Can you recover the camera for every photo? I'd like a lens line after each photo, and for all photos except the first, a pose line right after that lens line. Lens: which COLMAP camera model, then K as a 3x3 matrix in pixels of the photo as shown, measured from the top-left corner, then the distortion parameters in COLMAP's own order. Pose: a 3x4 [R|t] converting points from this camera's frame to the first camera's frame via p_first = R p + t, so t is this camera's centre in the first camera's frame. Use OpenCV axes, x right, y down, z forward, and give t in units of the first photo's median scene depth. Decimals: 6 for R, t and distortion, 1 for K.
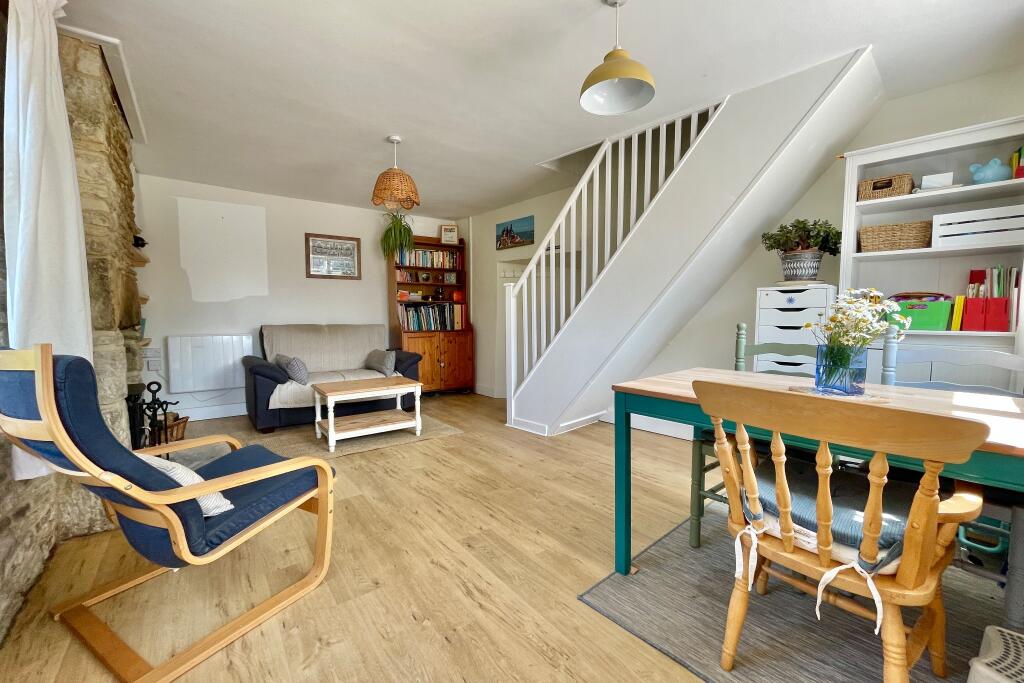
lens RADIAL K [[419.1, 0, 512.0], [0, 419.1, 341.5], [0, 0, 1]] dist [0.001427, 0.000044]
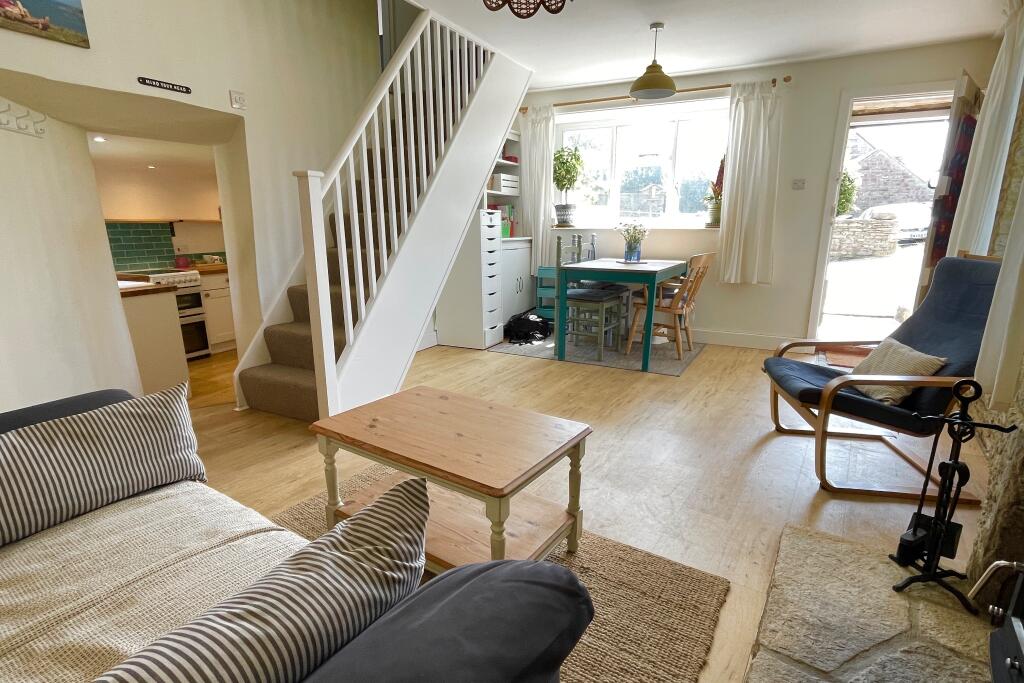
lens RADIAL K [[509.6, 0, 512.5], [0, 509.6, 365.2], [0, 0, 1]] dist [0.000714, 0.000344]
pose [[-0.322326, -0.258371, 0.910687, -0.952516], [0.056774, 0.955023, 0.291045, -0.109218], [-0.944924, 0.145515, -0.293160, 1.305791]]
